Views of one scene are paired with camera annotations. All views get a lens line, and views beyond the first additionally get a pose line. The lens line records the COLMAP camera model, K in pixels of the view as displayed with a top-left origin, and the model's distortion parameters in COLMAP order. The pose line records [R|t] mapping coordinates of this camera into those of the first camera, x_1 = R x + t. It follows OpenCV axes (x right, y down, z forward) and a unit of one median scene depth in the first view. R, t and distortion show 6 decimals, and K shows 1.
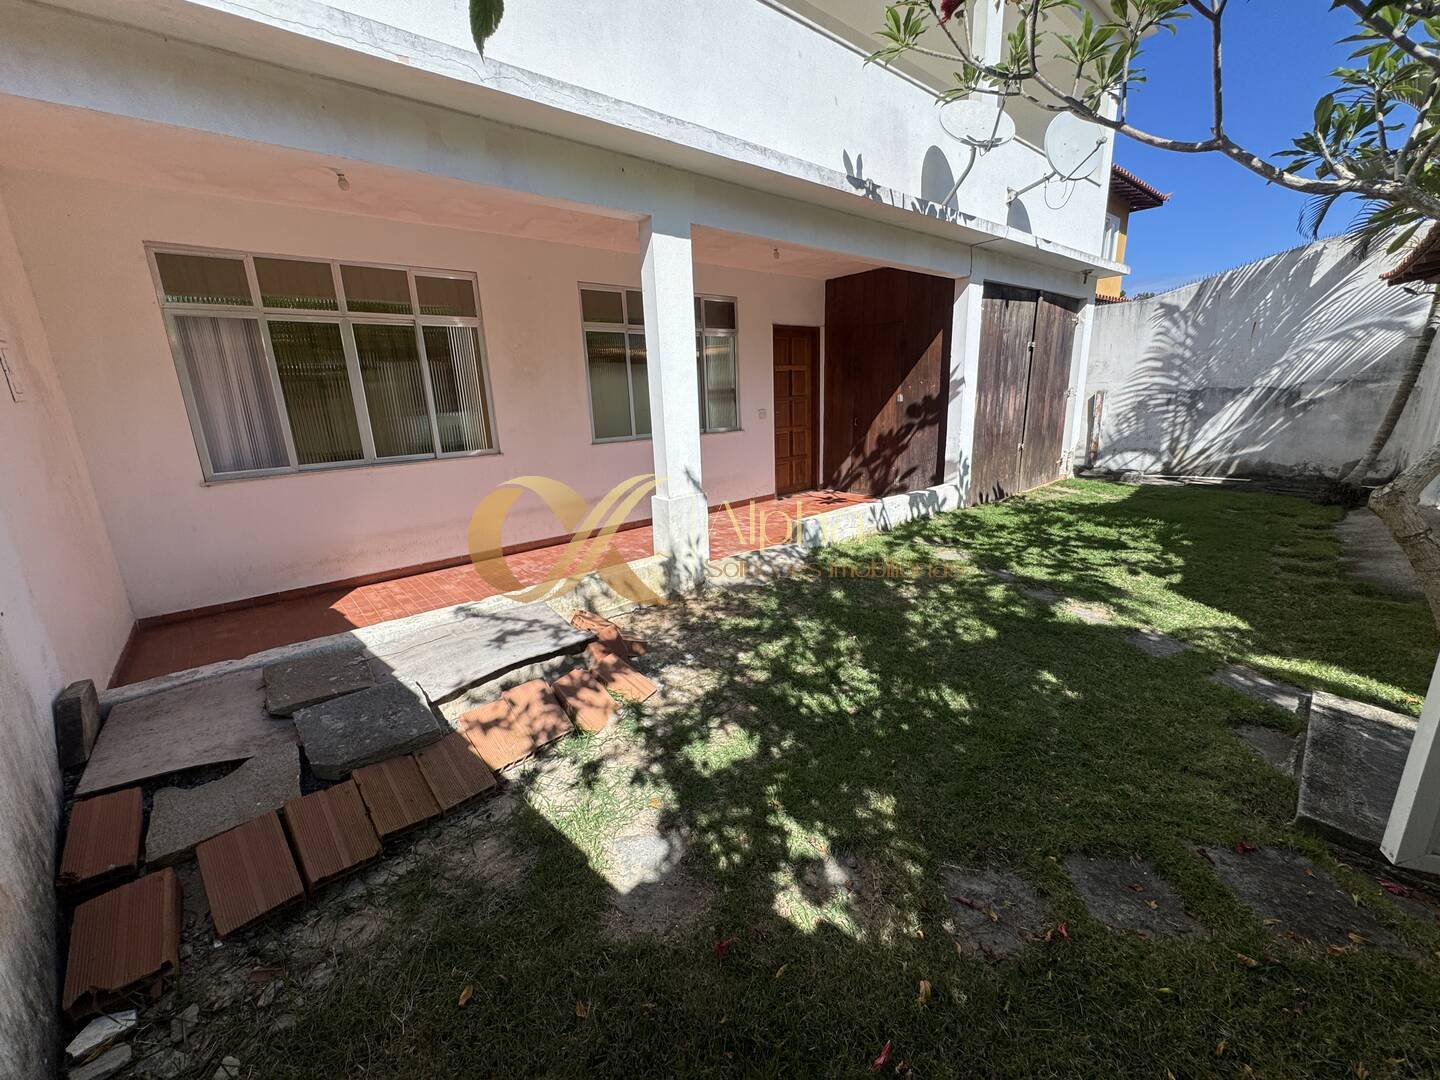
lens RADIAL K [[575.9, 0, 724.2], [0, 575.9, 538.4], [0, 0, 1]] dist [-0.003157, 0.000237]
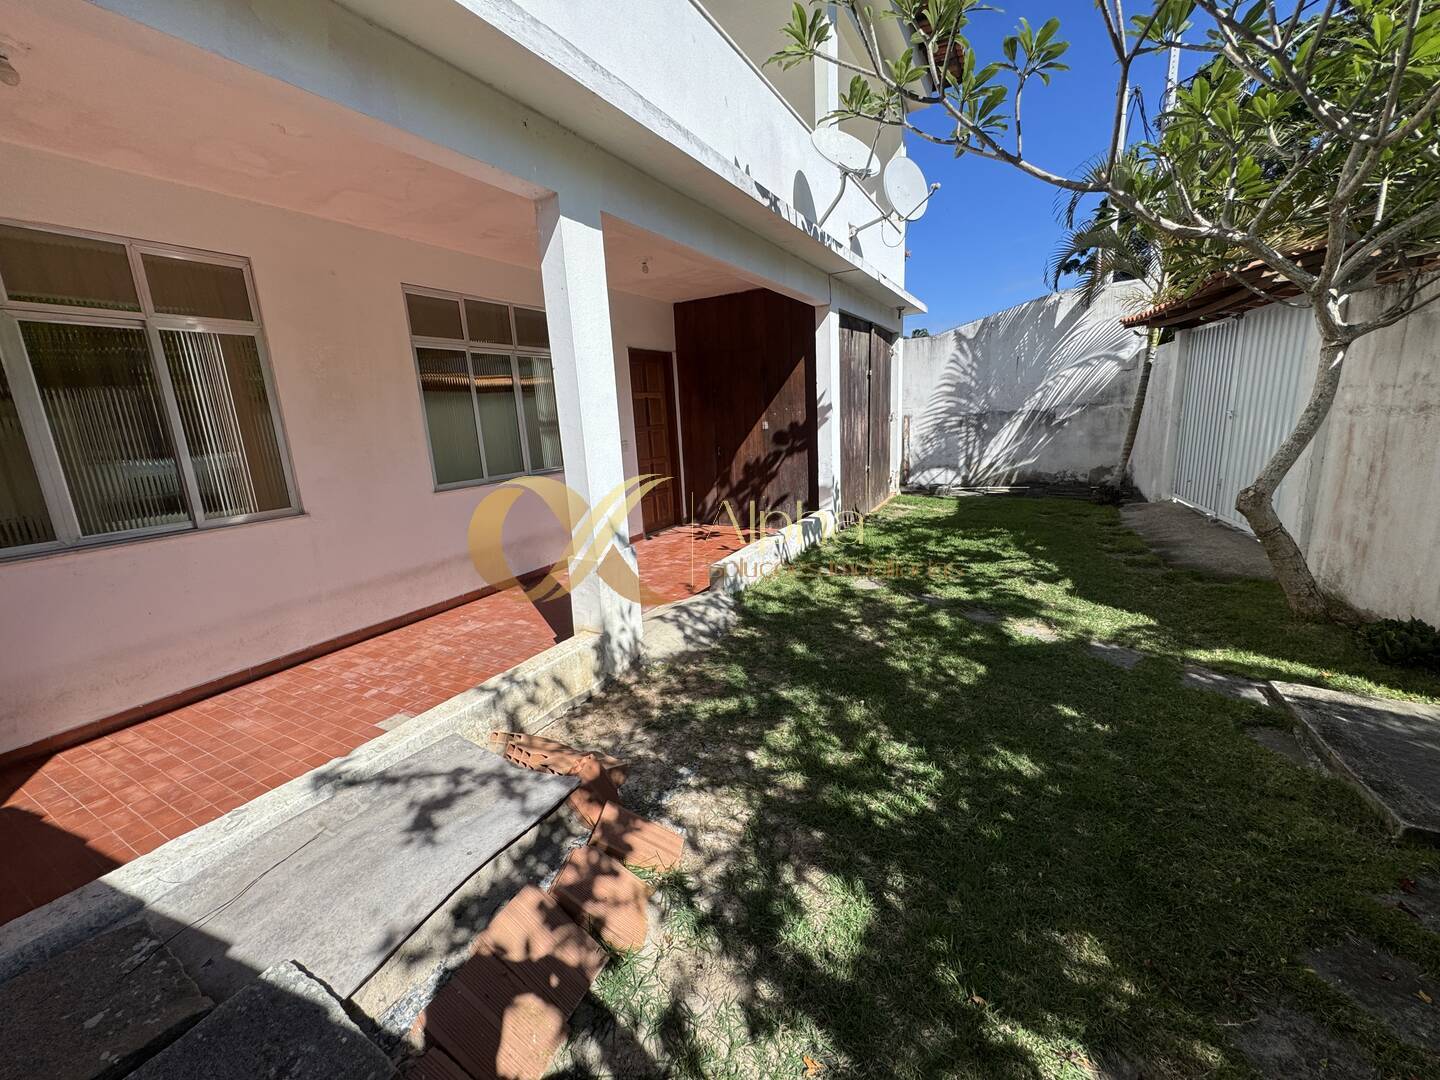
lens RADIAL K [[575.9, 0, 724.2], [0, 575.9, 538.4], [0, 0, 1]] dist [-0.003157, 0.000237]
pose [[0.934894, -0.087887, 0.343873, -0.174918], [0.104957, 0.993984, -0.031306, -0.047281], [-0.339053, 0.065360, 0.938494, 0.190277]]
